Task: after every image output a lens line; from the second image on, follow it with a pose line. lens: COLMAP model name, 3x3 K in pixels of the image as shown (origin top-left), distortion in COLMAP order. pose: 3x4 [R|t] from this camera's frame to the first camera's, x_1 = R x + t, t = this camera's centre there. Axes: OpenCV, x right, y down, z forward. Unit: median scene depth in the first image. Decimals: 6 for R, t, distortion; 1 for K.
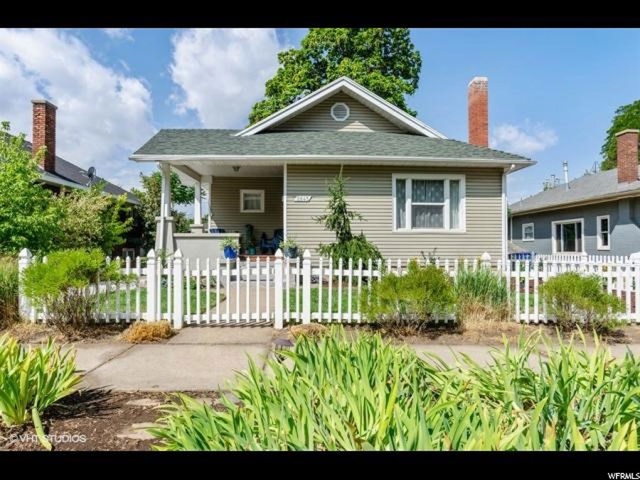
lens RADIAL K [[406.7, 0, 320.8], [0, 406.7, 239.4], [0, 0, 1]] dist [-0.023557, 0.001922]
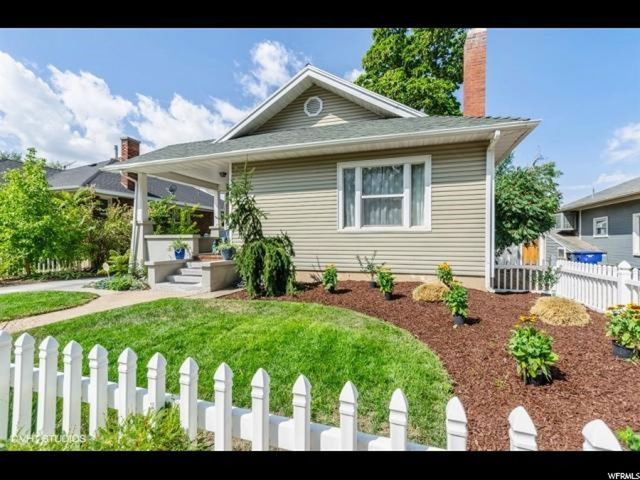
lens RADIAL K [[289.7, 0, 319.7], [0, 289.7, 242.1], [0, 0, 1]] dist [-0.003340, 0.000608]
pose [[0.933478, 0.000721, -0.358633, 0.354954], [0.007663, 0.999730, 0.021954, -0.009369], [0.358552, -0.023242, 0.933220, 0.412380]]
